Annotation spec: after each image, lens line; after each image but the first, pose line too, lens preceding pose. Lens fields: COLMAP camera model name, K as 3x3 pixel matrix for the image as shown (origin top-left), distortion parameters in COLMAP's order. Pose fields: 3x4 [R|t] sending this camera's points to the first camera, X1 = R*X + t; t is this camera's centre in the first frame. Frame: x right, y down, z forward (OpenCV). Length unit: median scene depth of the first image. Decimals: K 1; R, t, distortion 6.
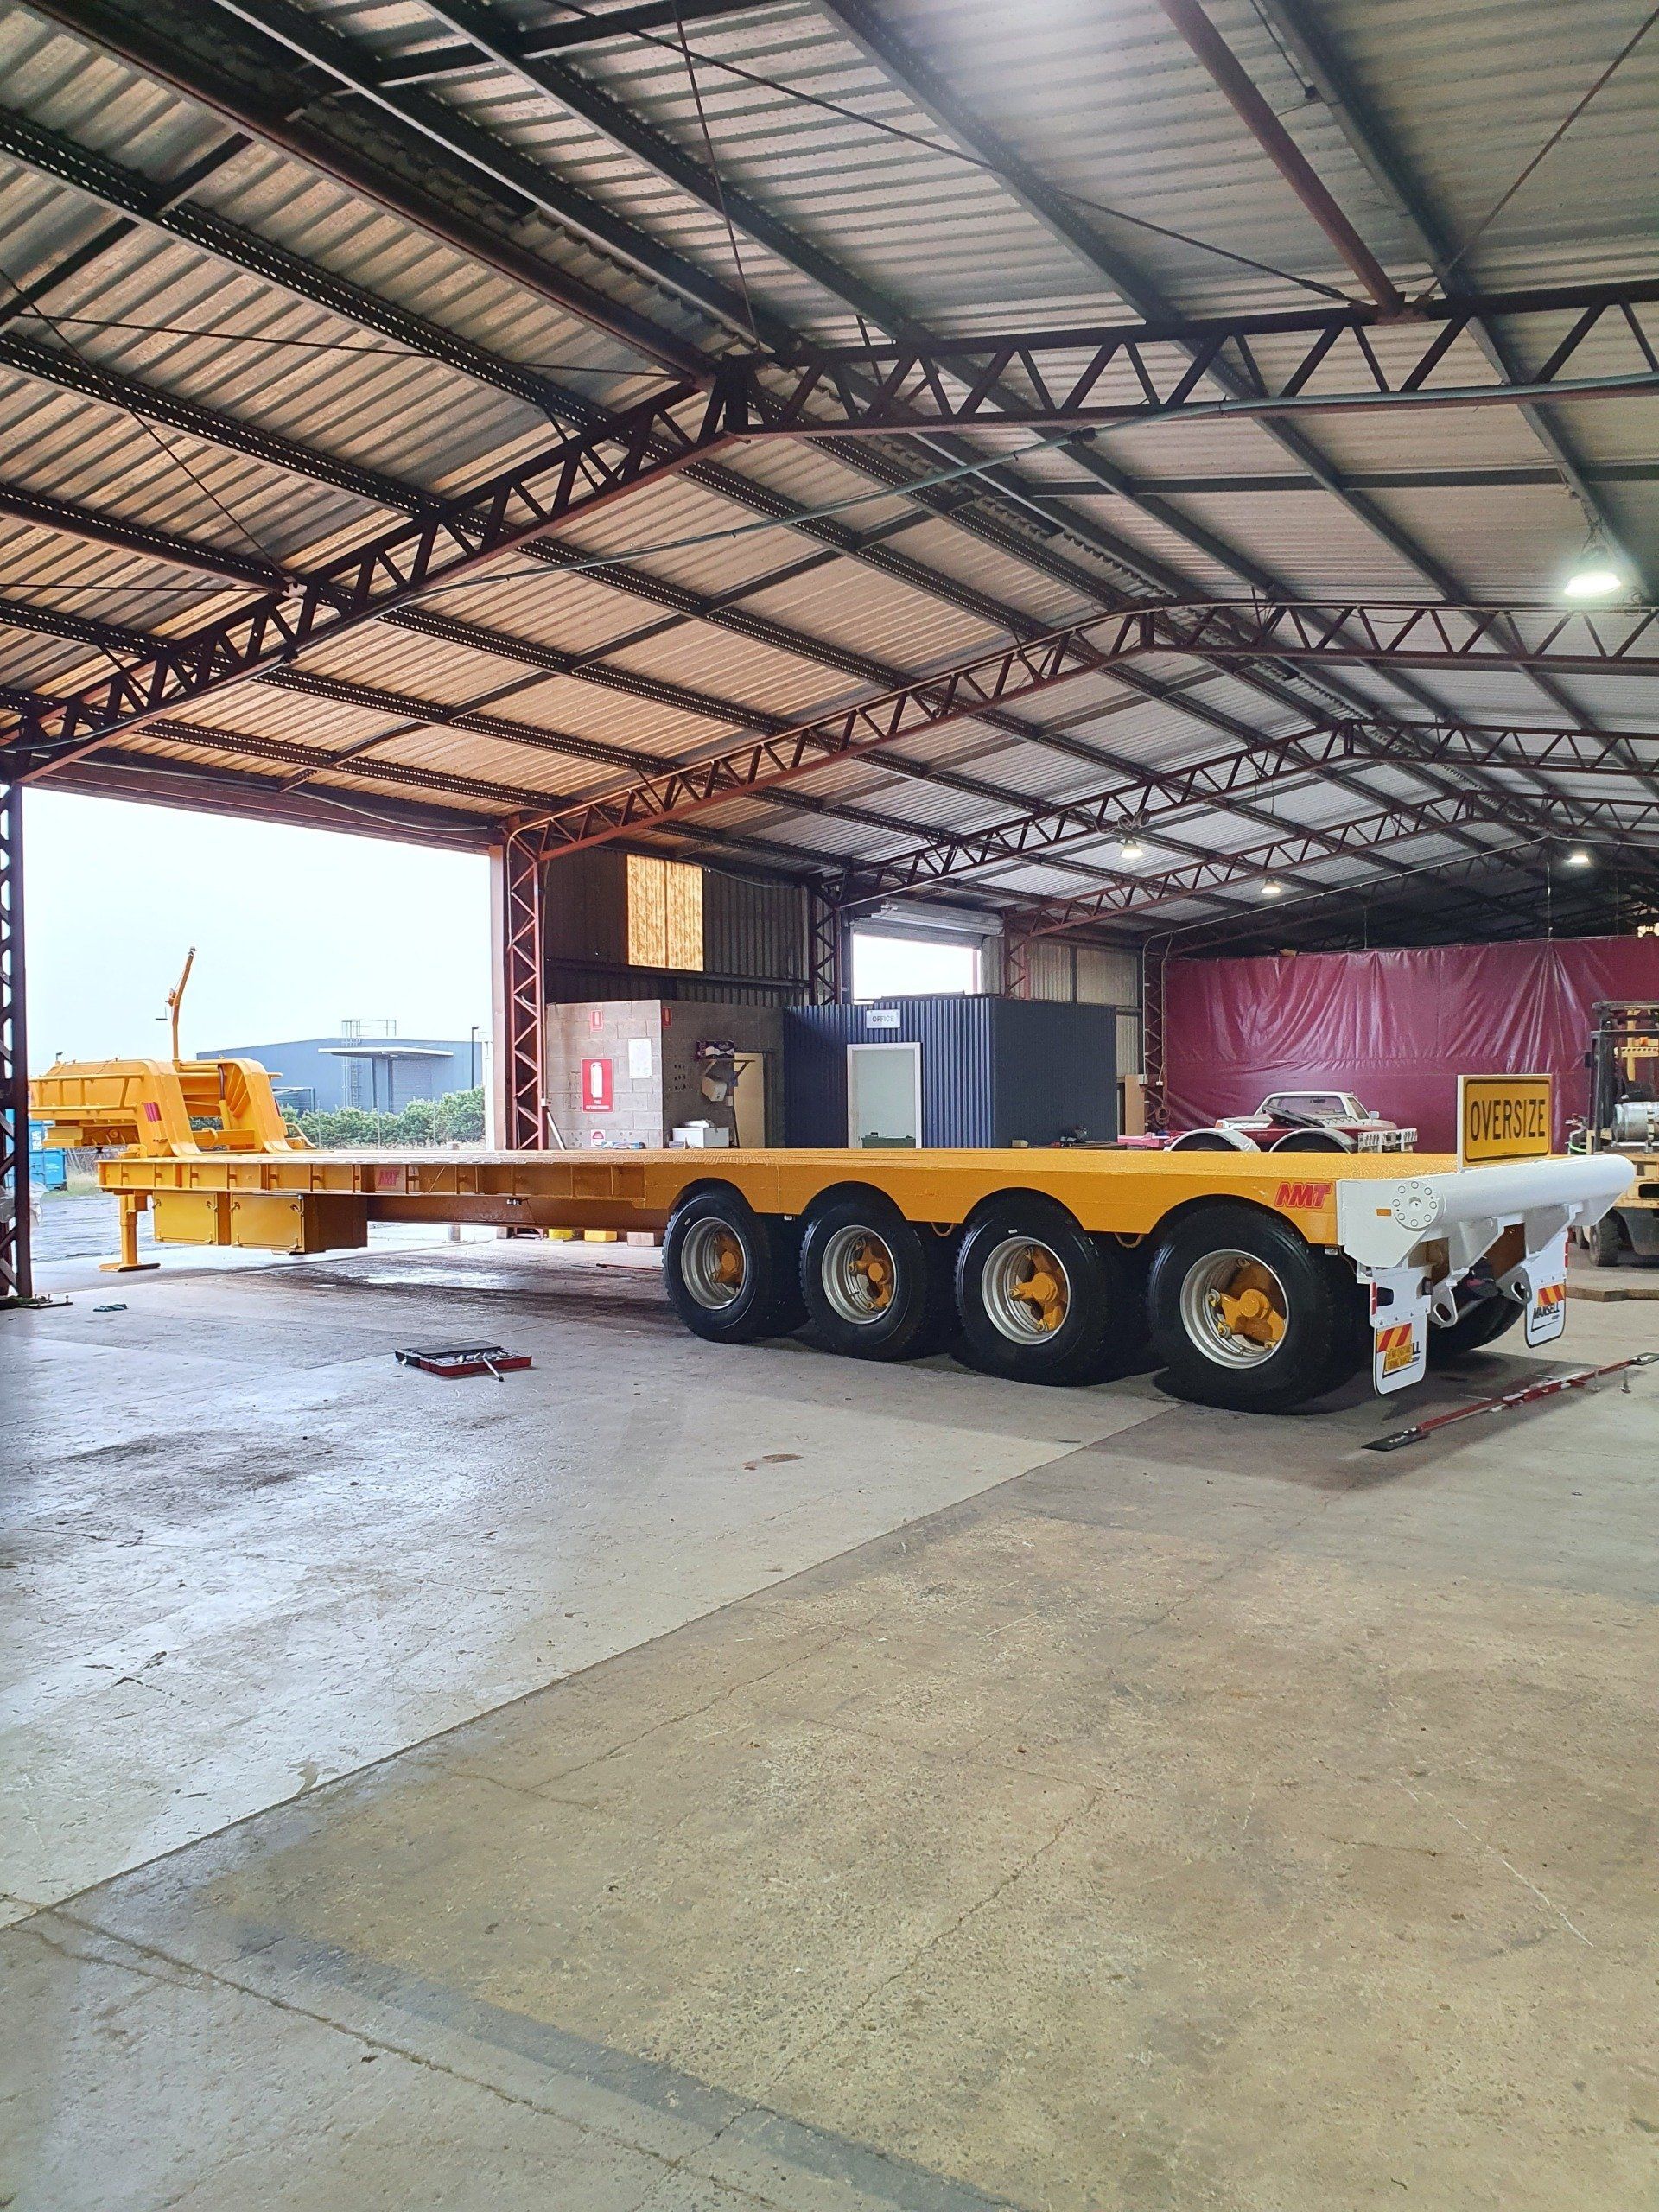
lens RADIAL K [[1679.8, 0, 868.6], [0, 1679.8, 1090.8], [0, 0, 1]] dist [0.155223, -0.333561]
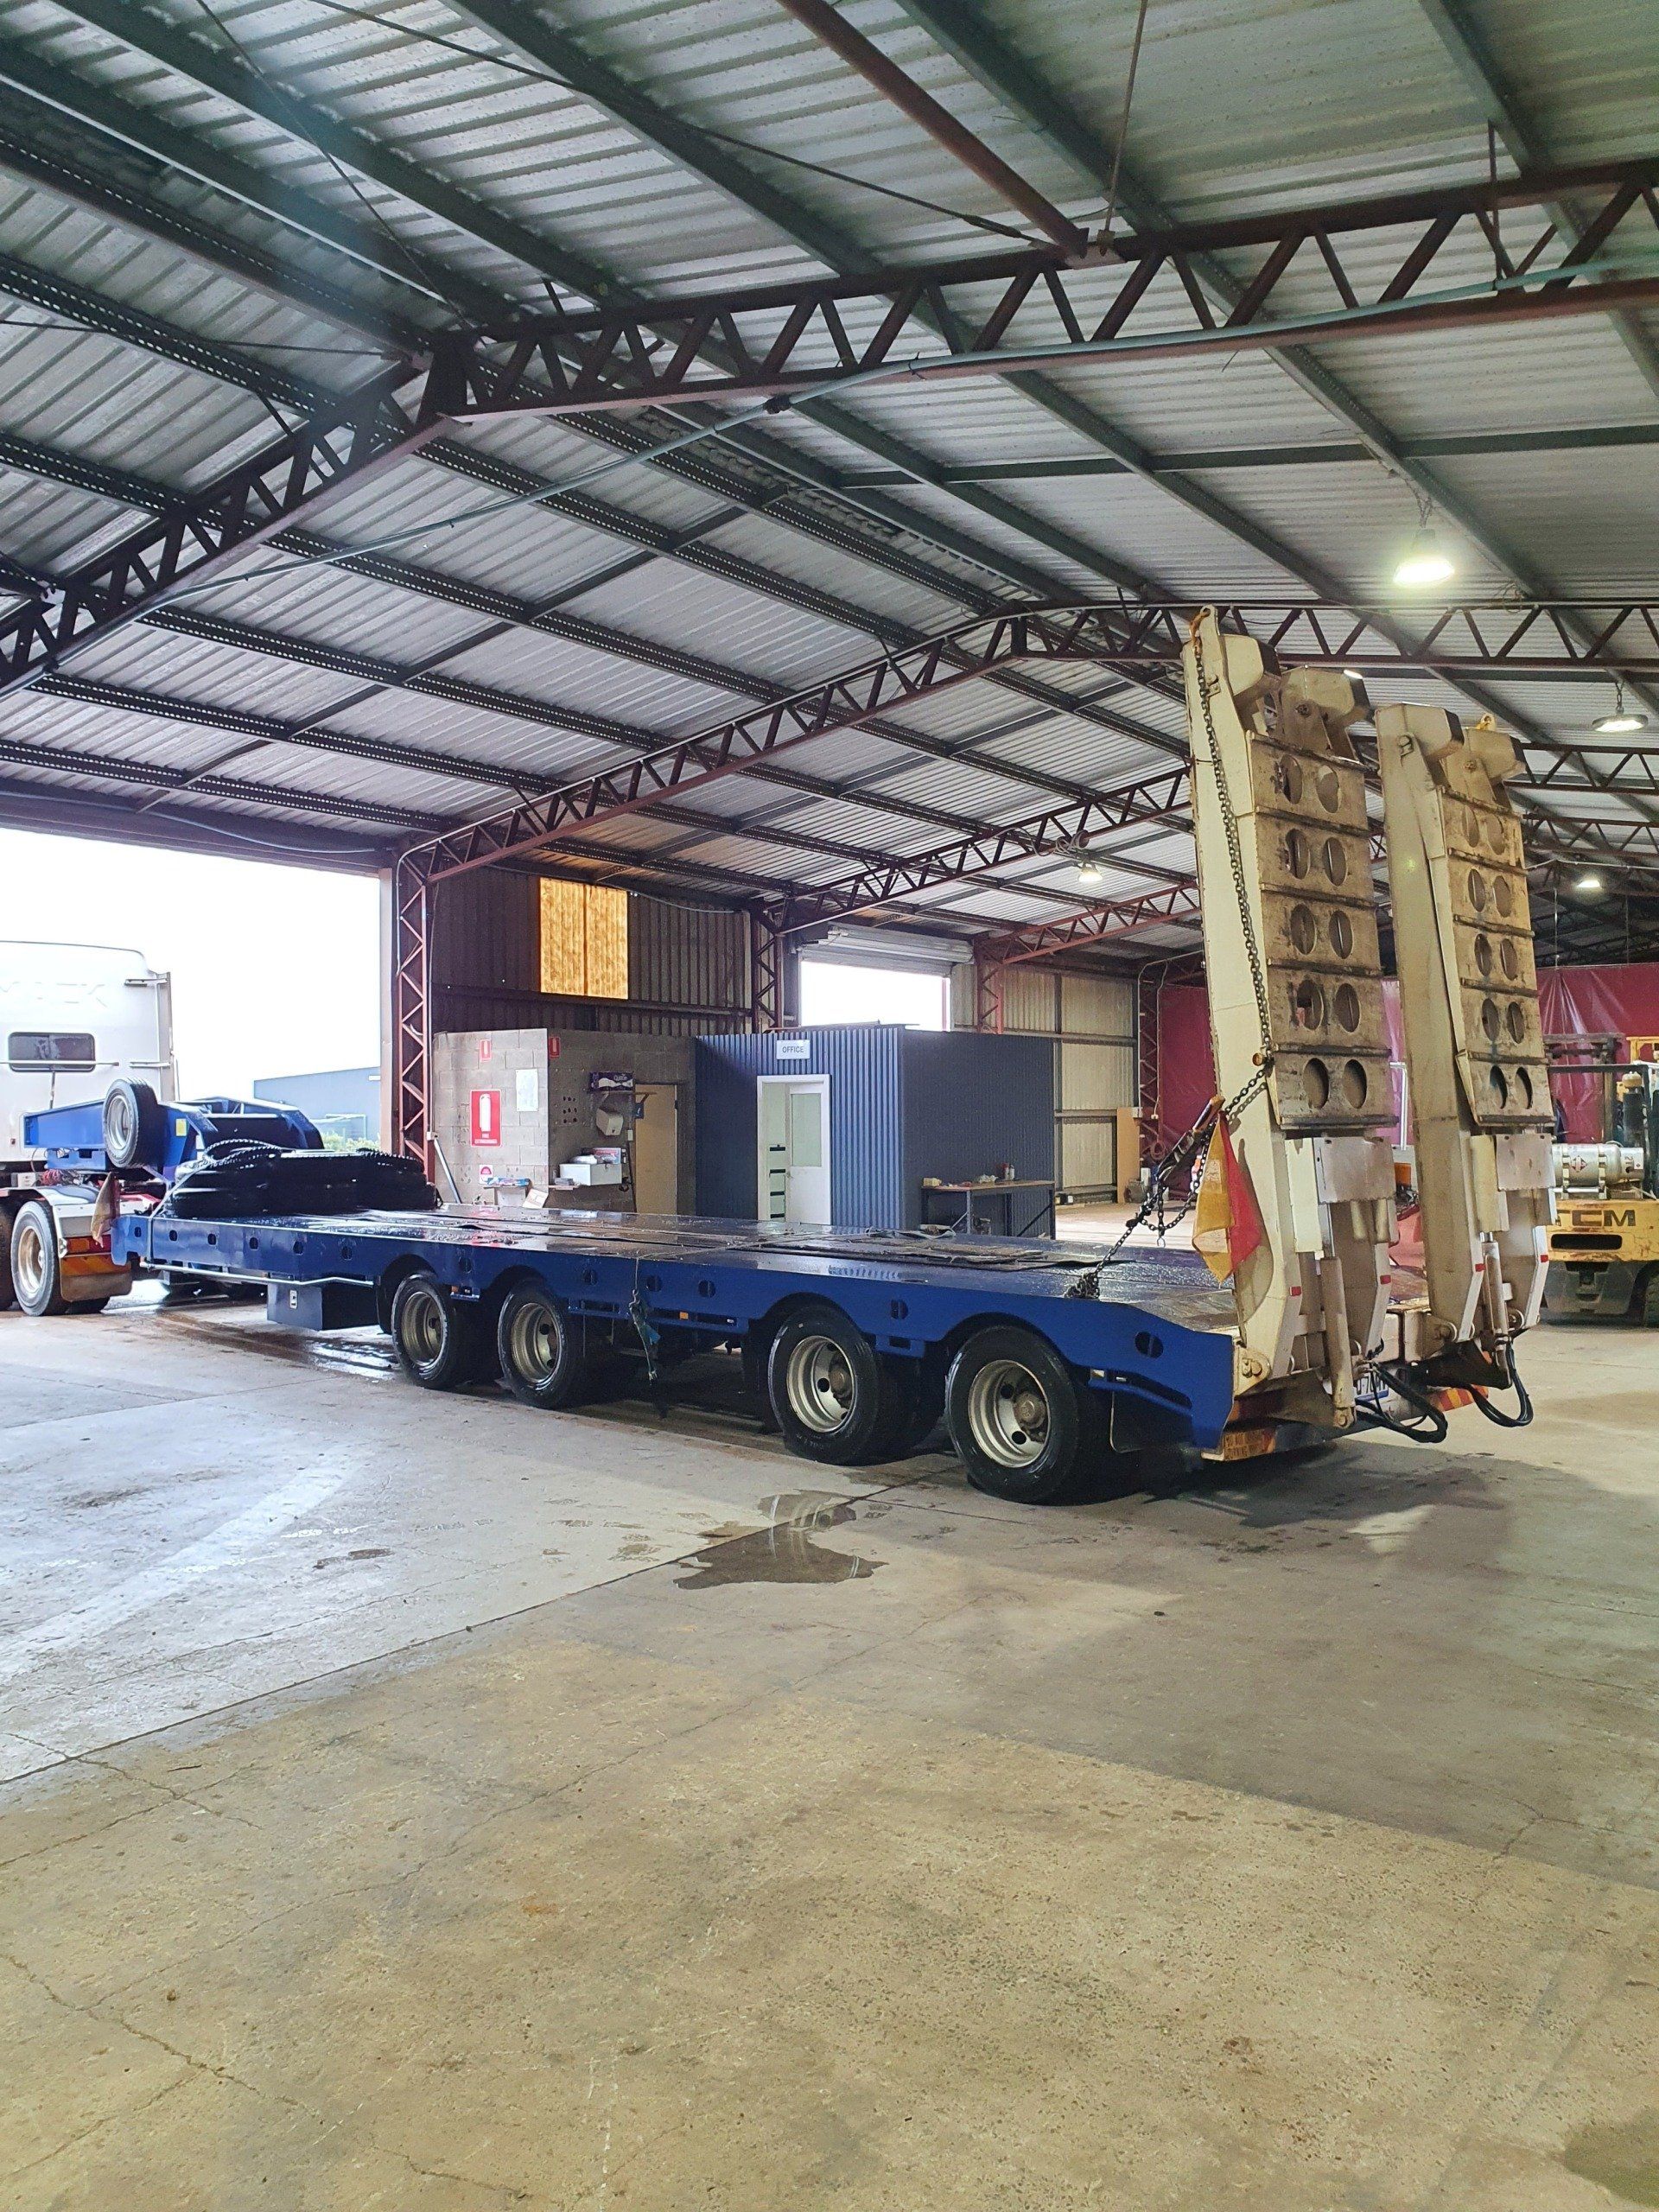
lens RADIAL K [[1679.8, 0, 868.6], [0, 1679.8, 1090.8], [0, 0, 1]] dist [0.155223, -0.333561]
pose [[0.998732, 0.004438, -0.050140, 0.103528], [-0.005285, 0.999845, -0.016782, -0.003783], [0.050058, 0.017026, 0.998601, 0.054051]]
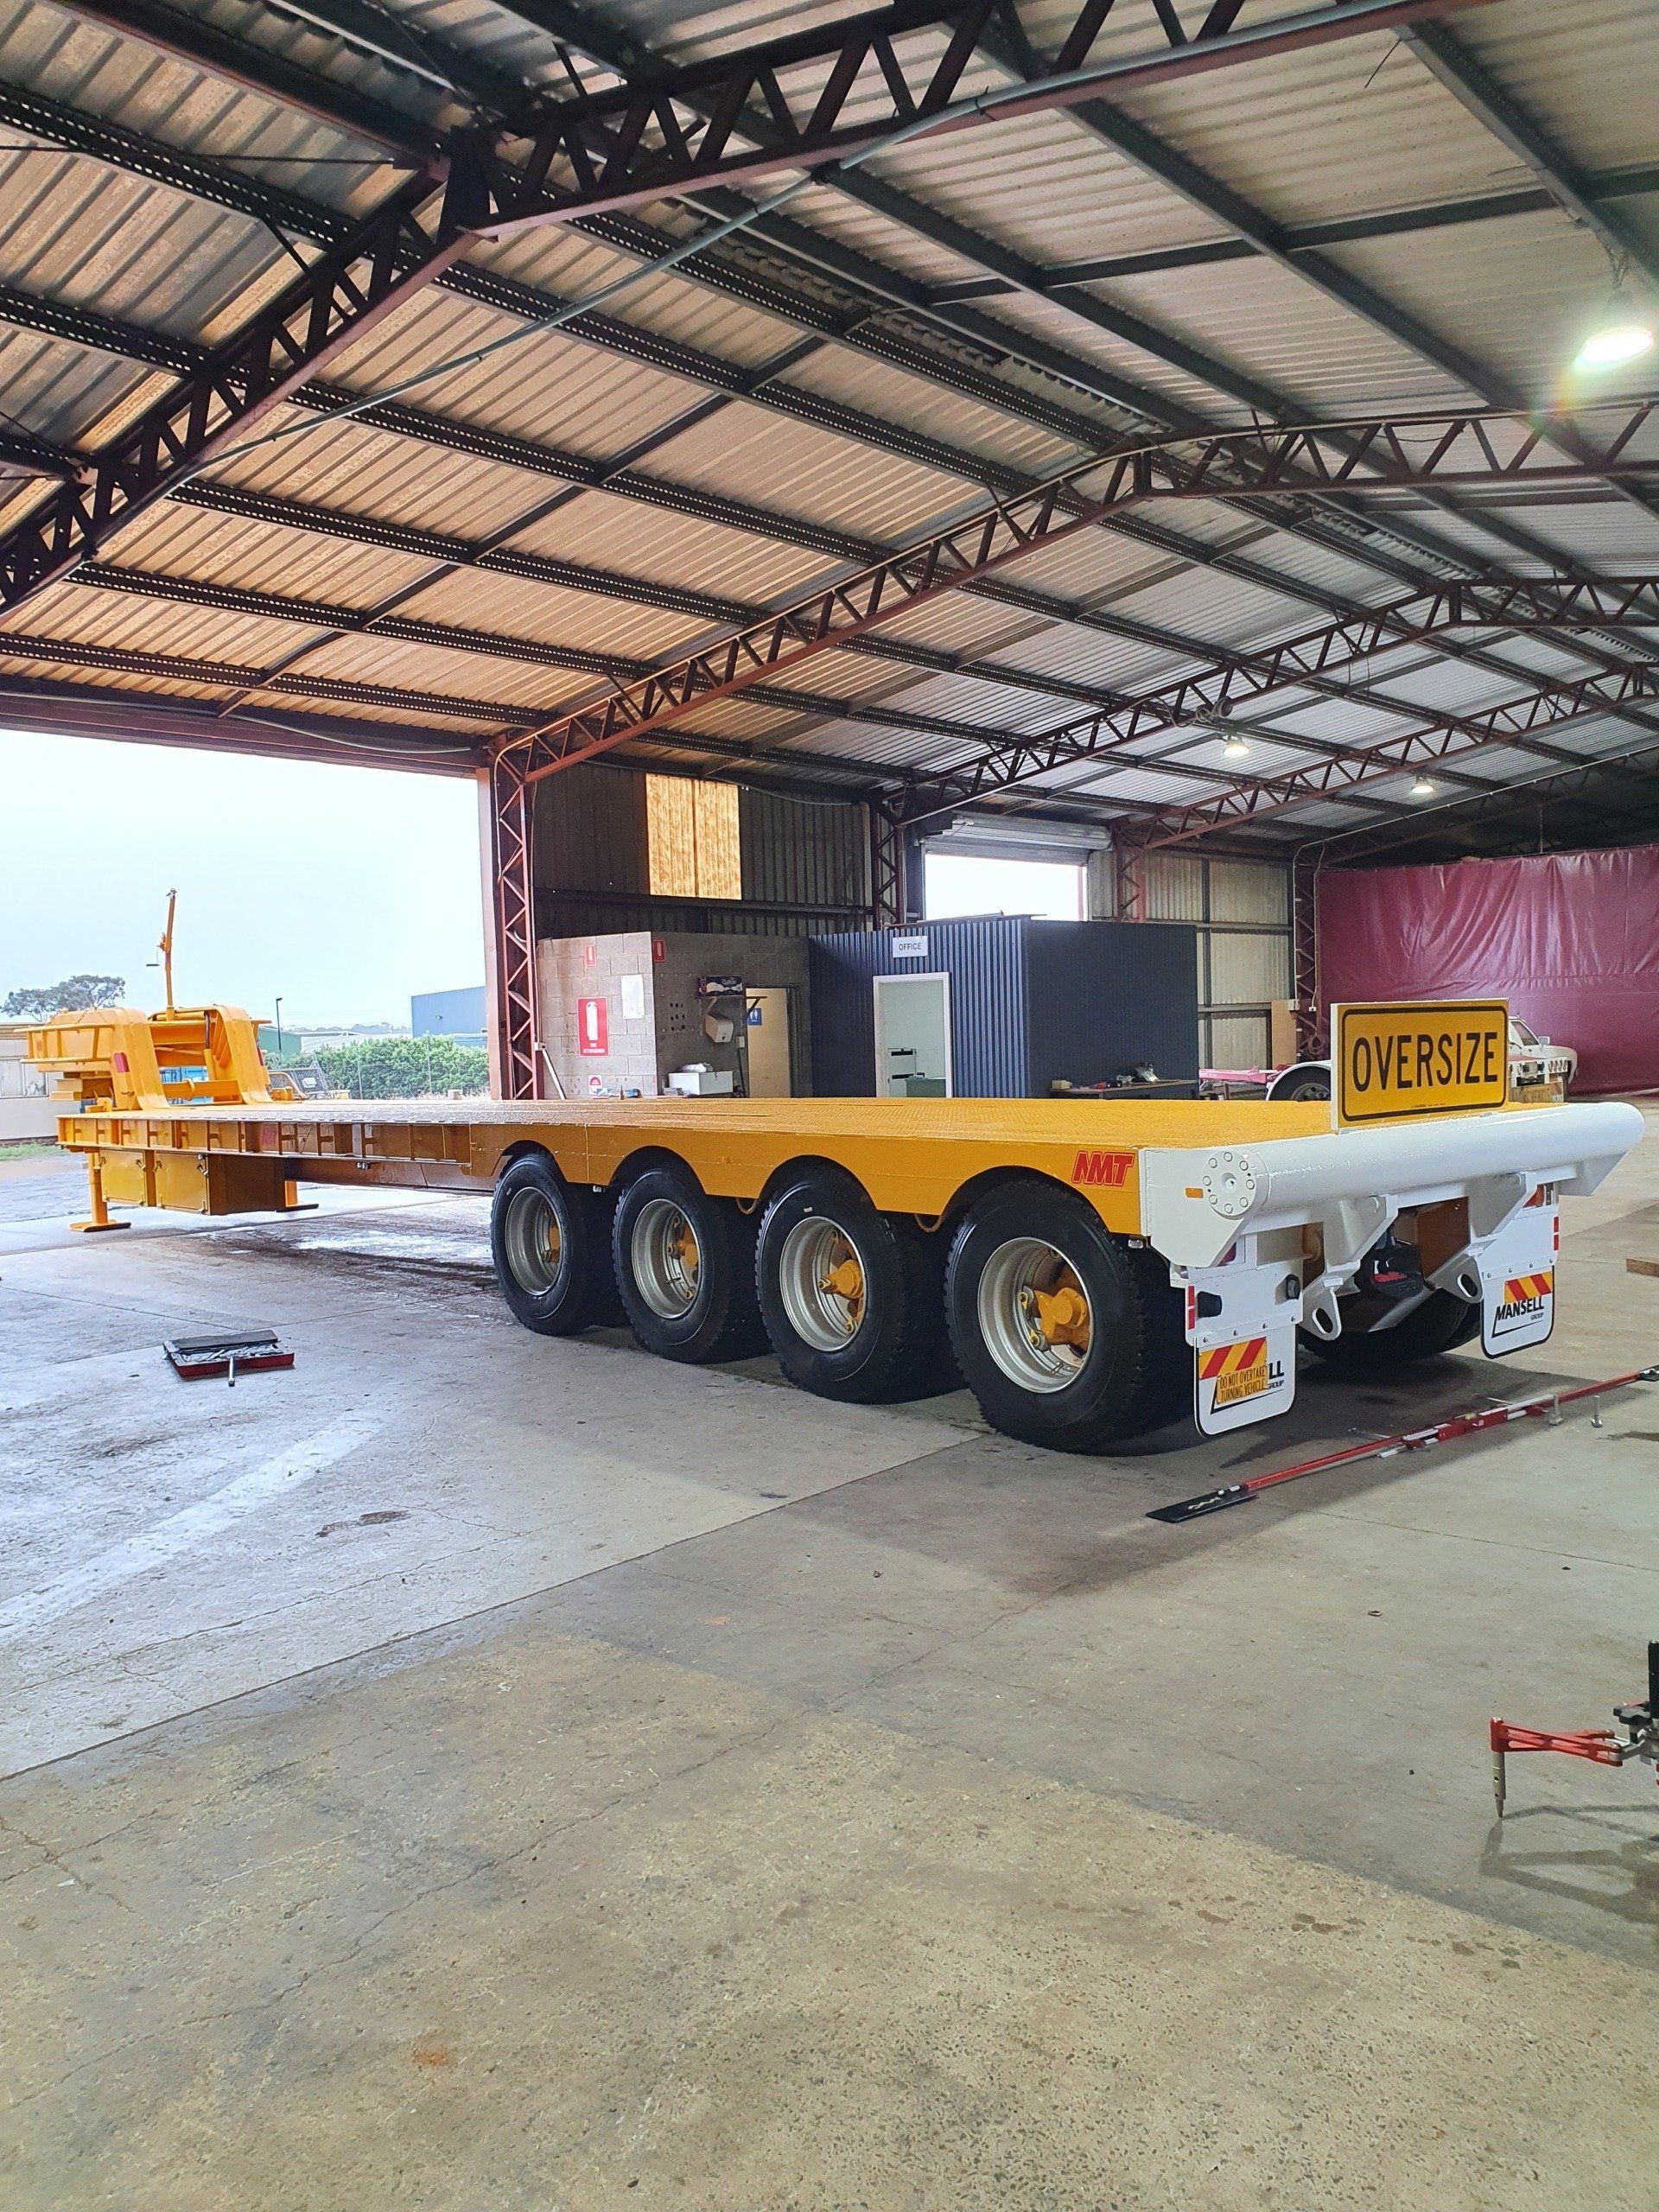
lens RADIAL K [[1697.7, 0, 855.2], [0, 1697.7, 1082.4], [0, 0, 1]] dist [0.037490, -0.009931]
pose [[0.988955, -0.013626, -0.147589, 0.115376], [0.018876, 0.999236, 0.034227, -0.001933], [0.147009, -0.036635, 0.988456, 0.109350]]
